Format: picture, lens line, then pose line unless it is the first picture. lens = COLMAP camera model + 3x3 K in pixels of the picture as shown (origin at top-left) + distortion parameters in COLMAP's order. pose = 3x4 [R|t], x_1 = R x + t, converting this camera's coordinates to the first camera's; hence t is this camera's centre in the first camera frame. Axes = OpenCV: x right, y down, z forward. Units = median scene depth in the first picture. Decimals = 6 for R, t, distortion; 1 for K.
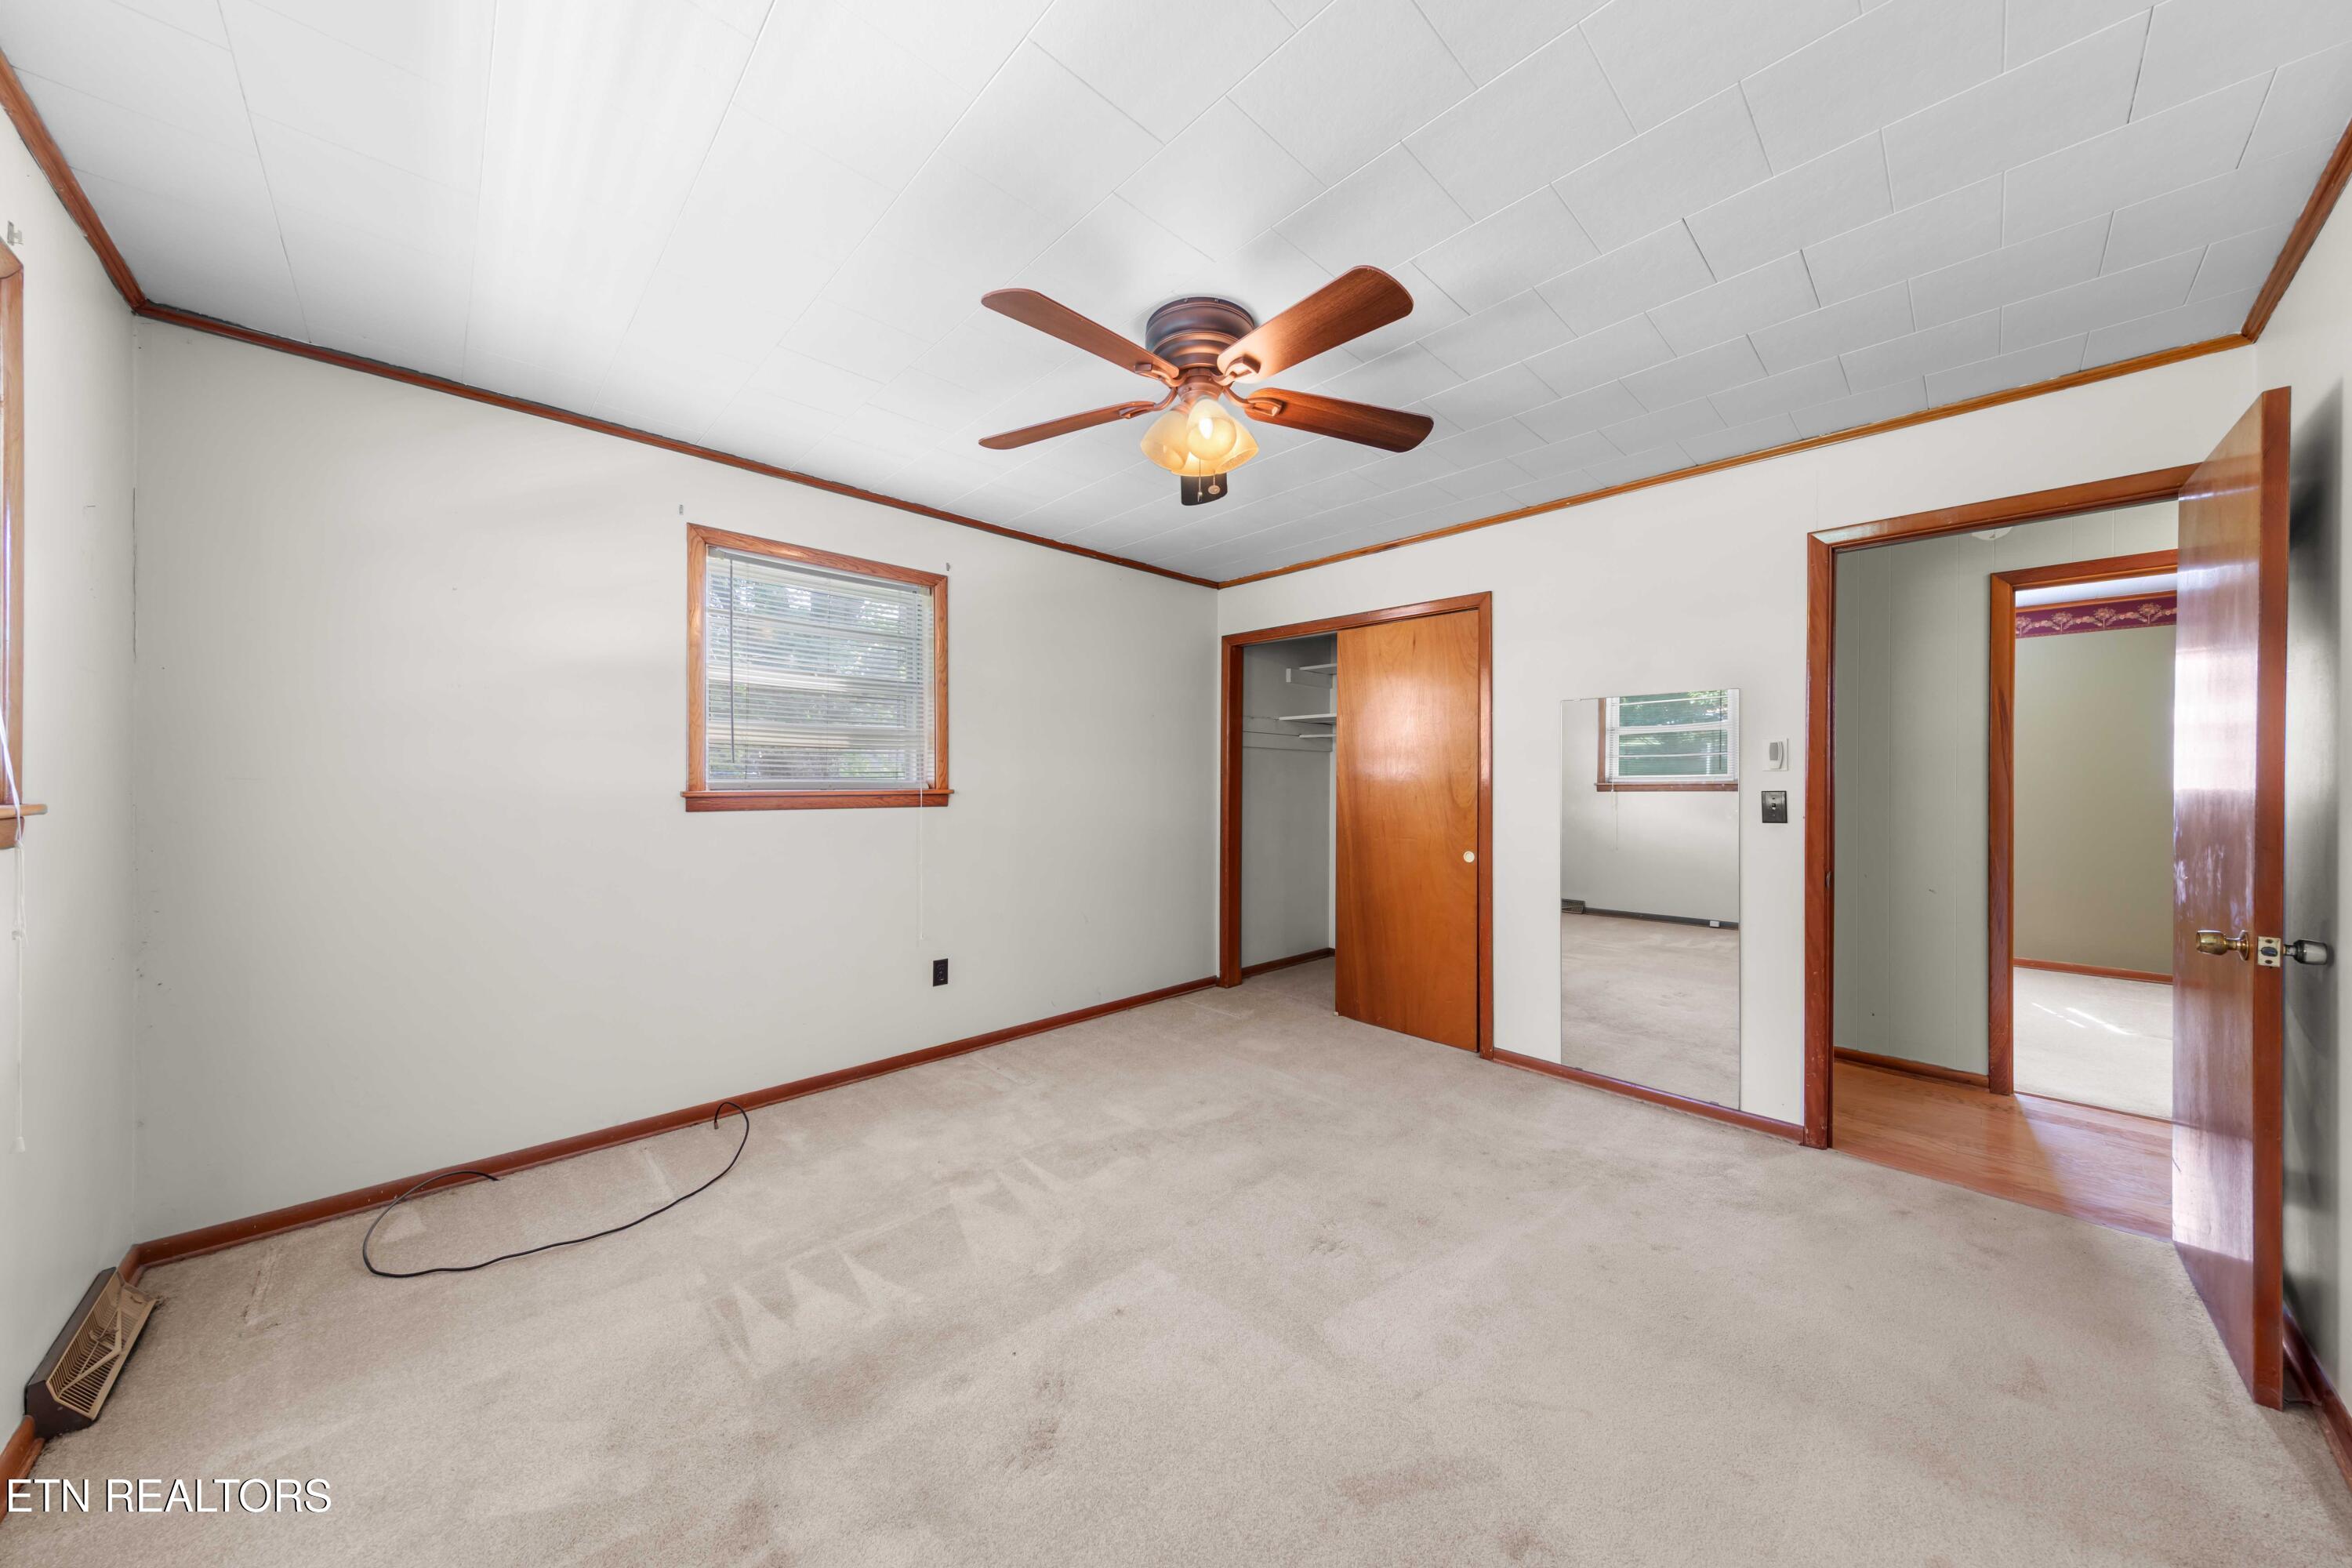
lens RADIAL K [[798.0, 0, 1176.0], [0, 798.0, 784.0], [0, 0, 1]] dist [0.000275, 0.000036]
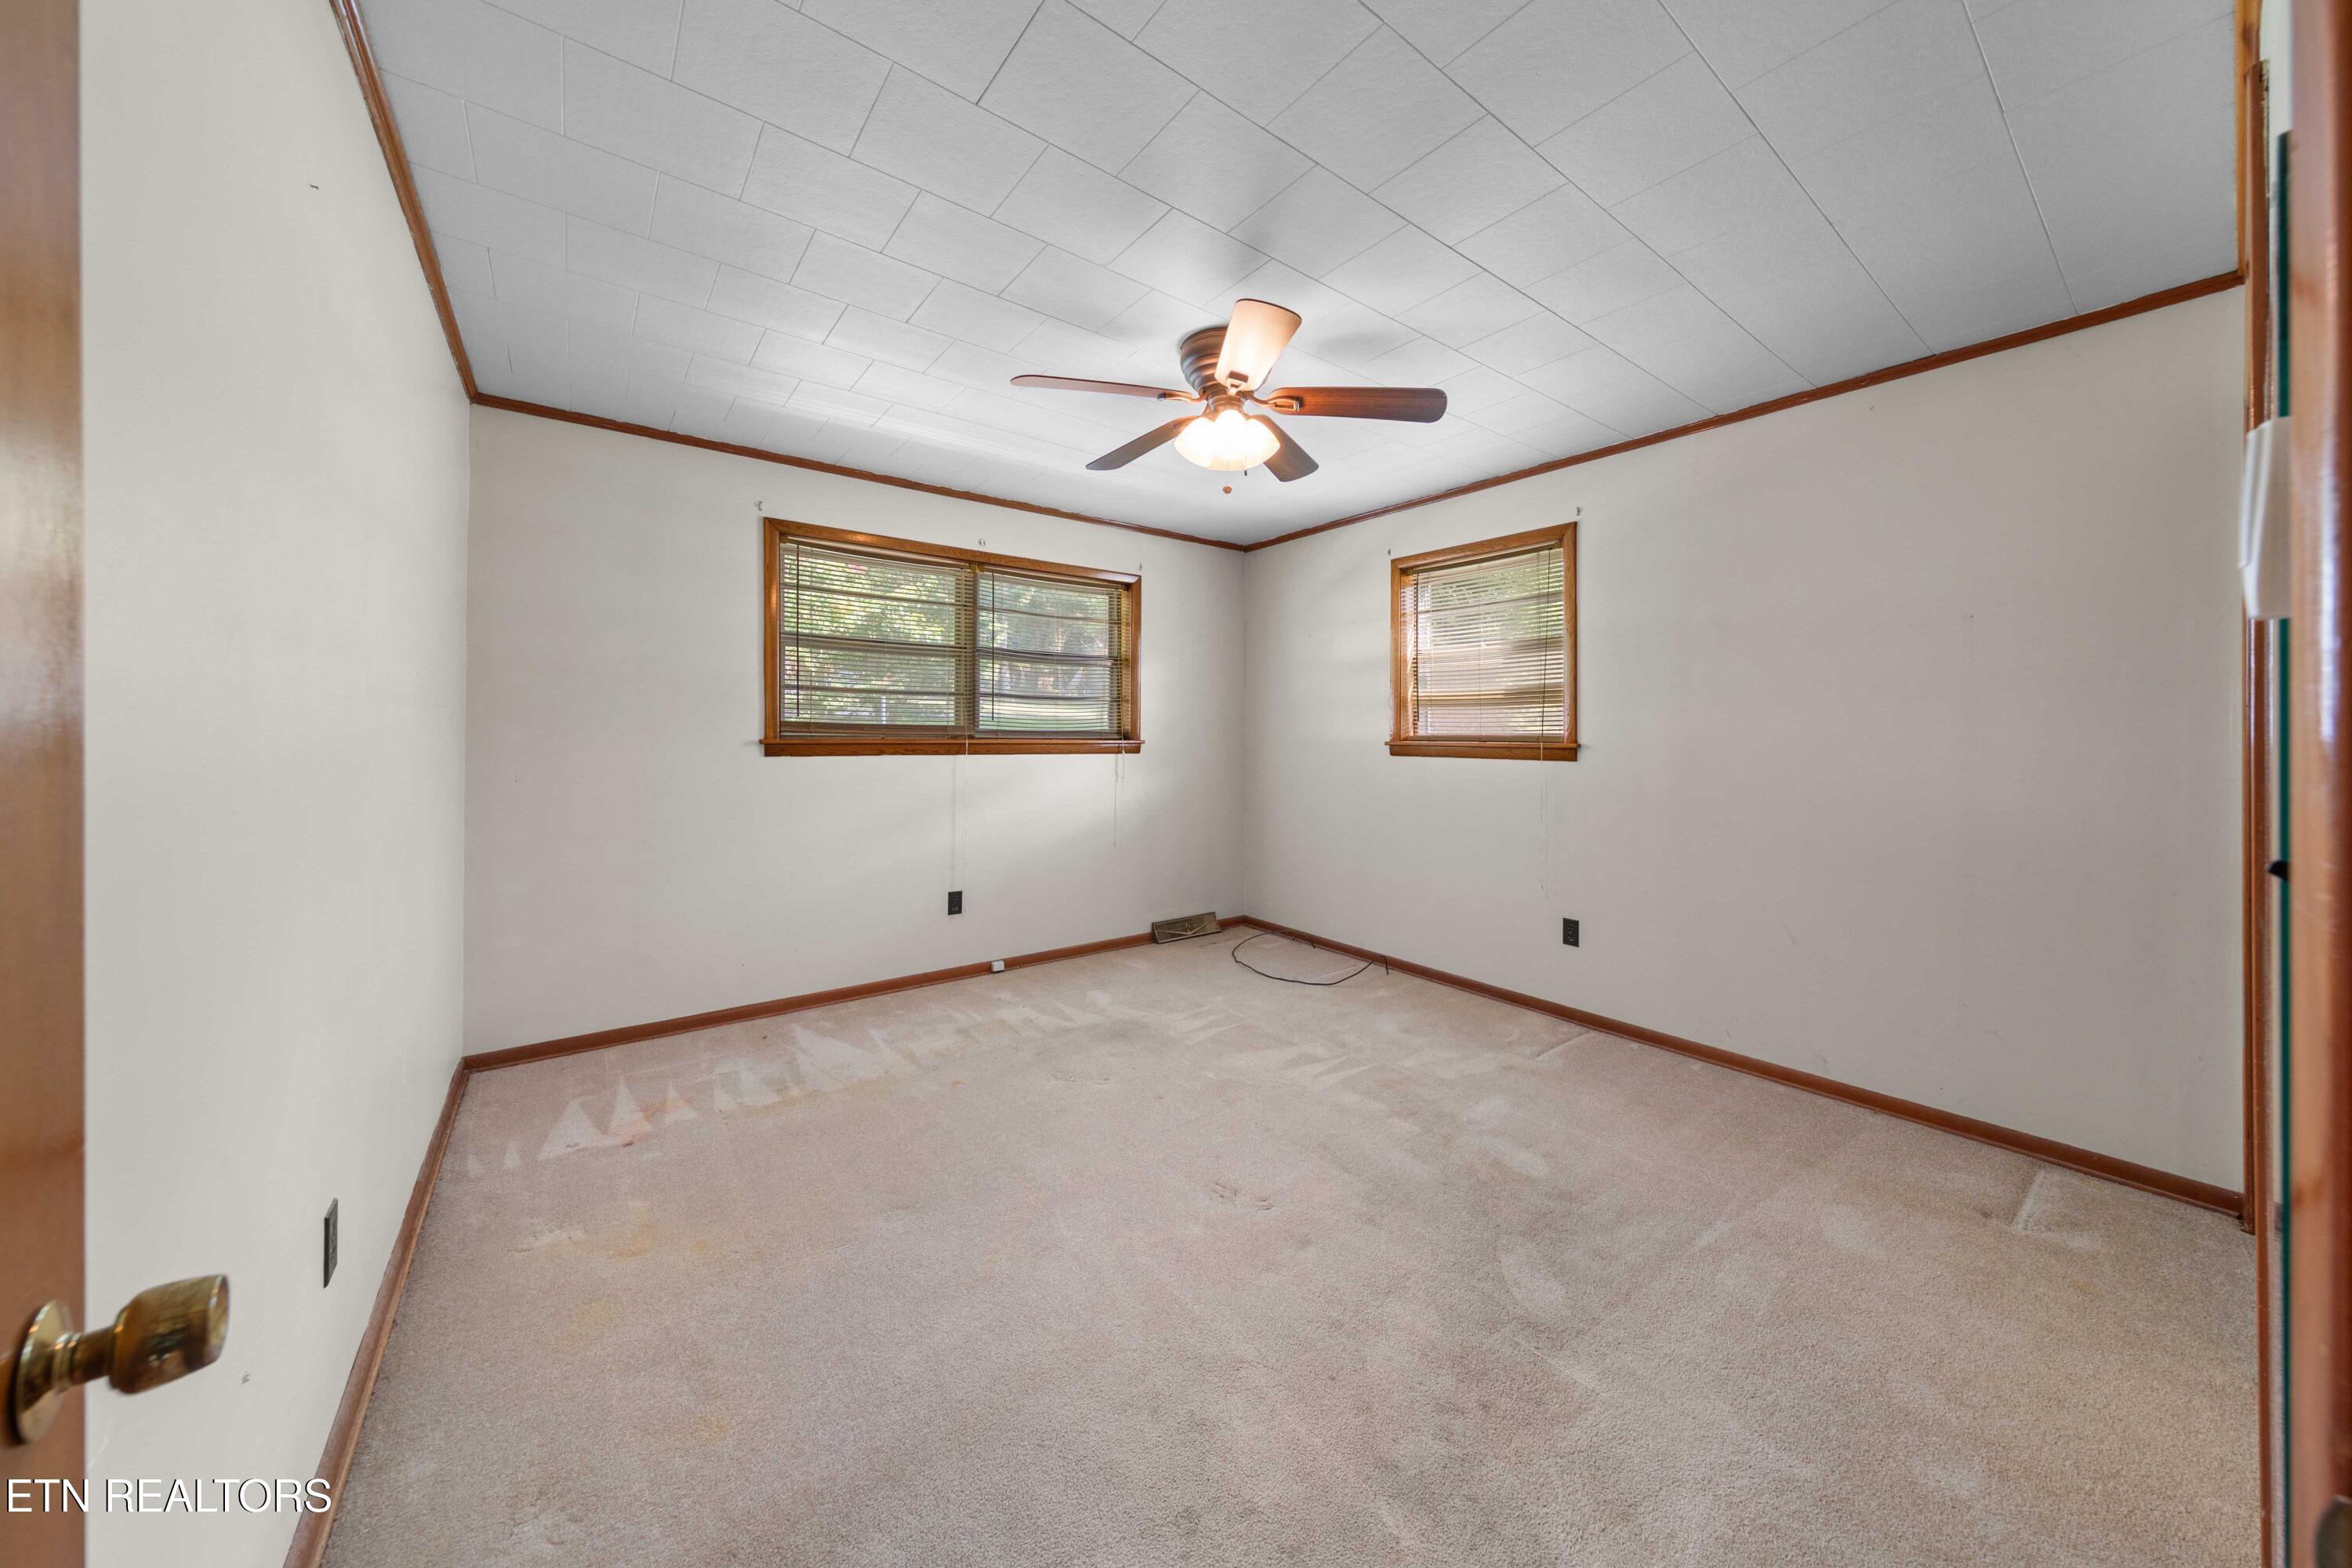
lens RADIAL K [[789.4, 0, 1171.0], [0, 789.4, 736.1], [0, 0, 1]] dist [0.000299, 0.000014]
pose [[-0.140409, 0.001774, -0.990092, 0.887898], [-0.006178, 0.999977, 0.002668, -0.002206], [0.990074, 0.006491, -0.140395, 0.797748]]
